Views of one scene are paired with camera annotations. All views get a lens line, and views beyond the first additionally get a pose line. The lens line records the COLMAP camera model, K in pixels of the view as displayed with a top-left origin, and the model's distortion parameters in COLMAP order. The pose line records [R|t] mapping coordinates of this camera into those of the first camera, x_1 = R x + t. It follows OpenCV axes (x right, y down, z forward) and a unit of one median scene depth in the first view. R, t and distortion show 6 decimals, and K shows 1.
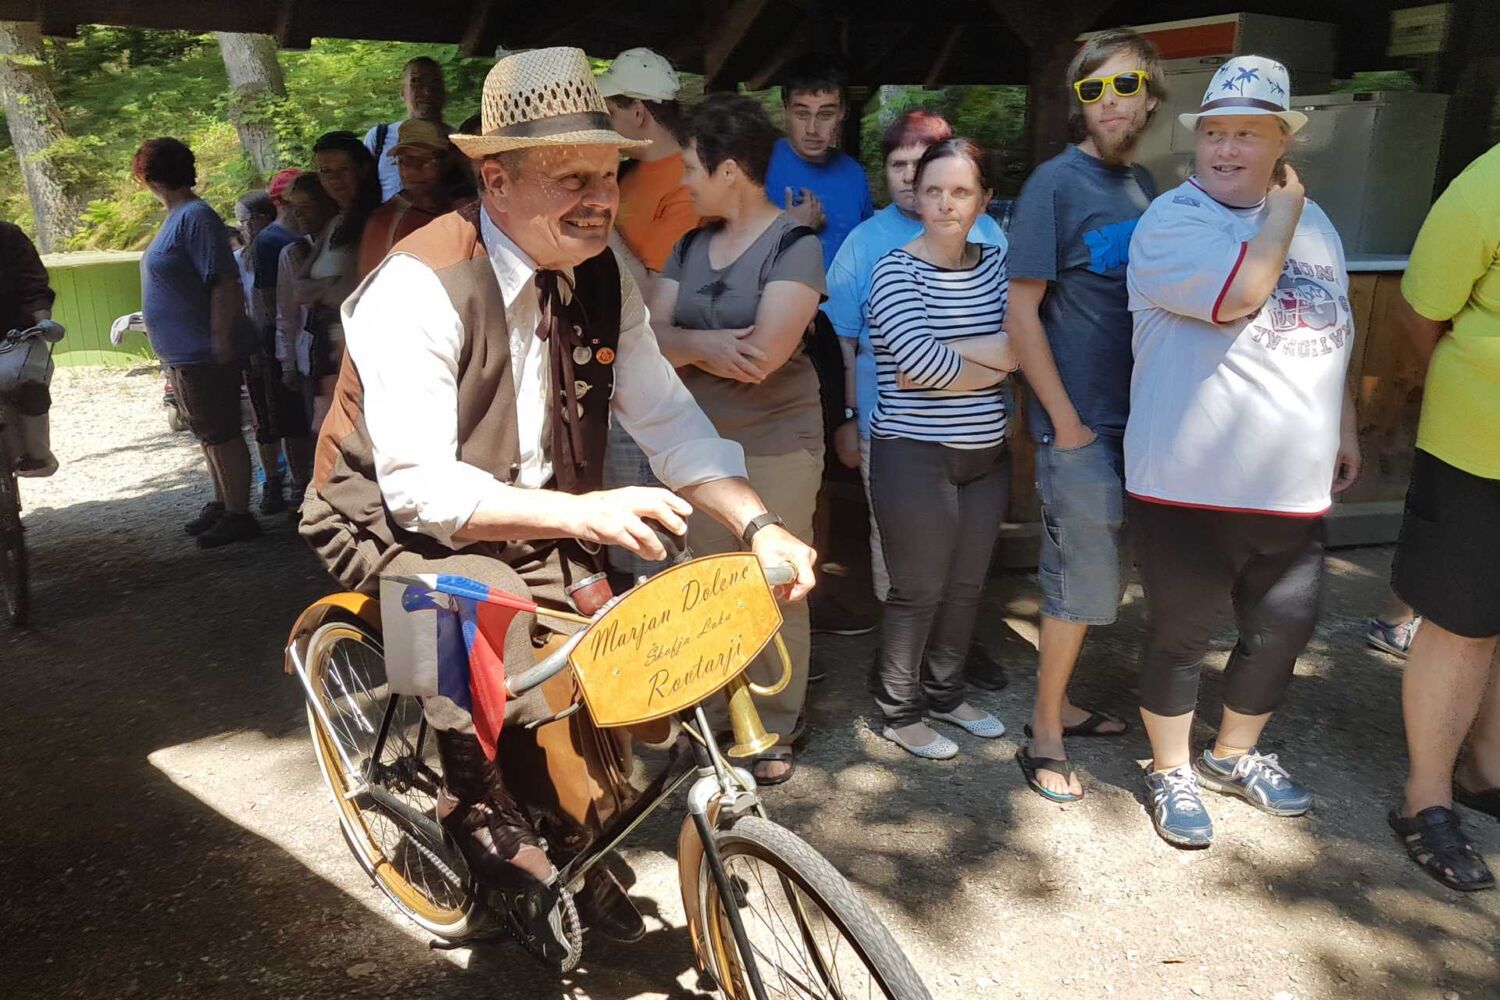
lens RADIAL K [[1126.2, 0, 759.2], [0, 1126.2, 508.6], [0, 0, 1]] dist [-0.038115, 0.002442]
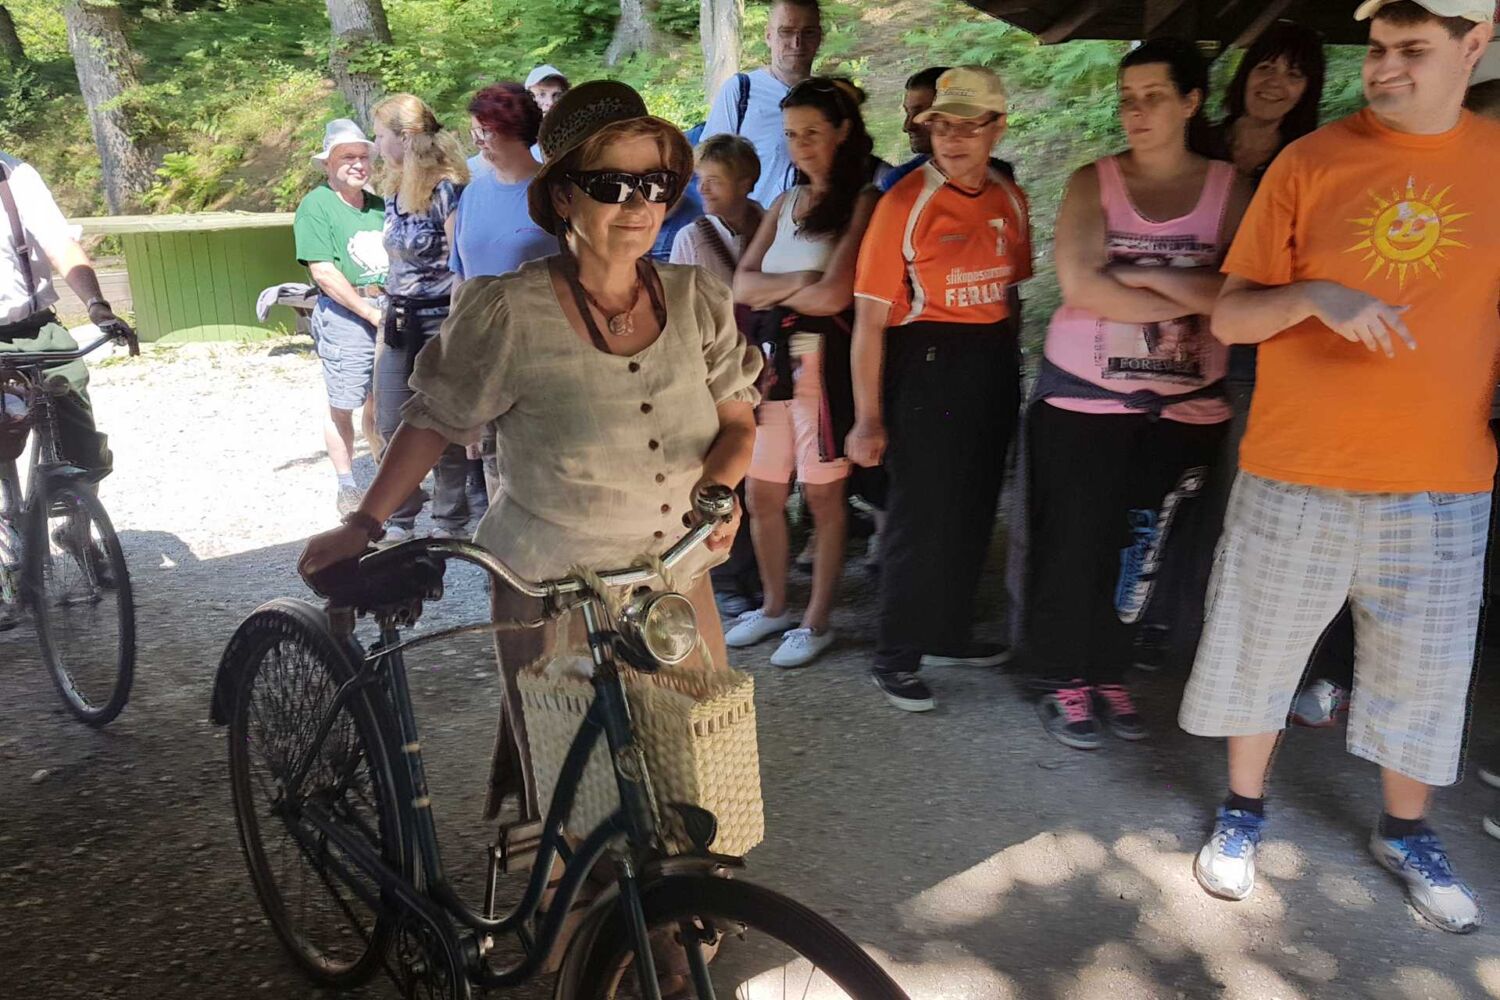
lens RADIAL K [[1126.2, 0, 749.5], [0, 1126.2, 496.9], [0, 0, 1]] dist [-0.038115, 0.002442]
pose [[0.999805, 0.019766, -0.000172, -0.108487], [-0.019759, 0.999606, 0.019960, -0.018869], [0.000566, -0.019953, 0.999801, 0.063895]]
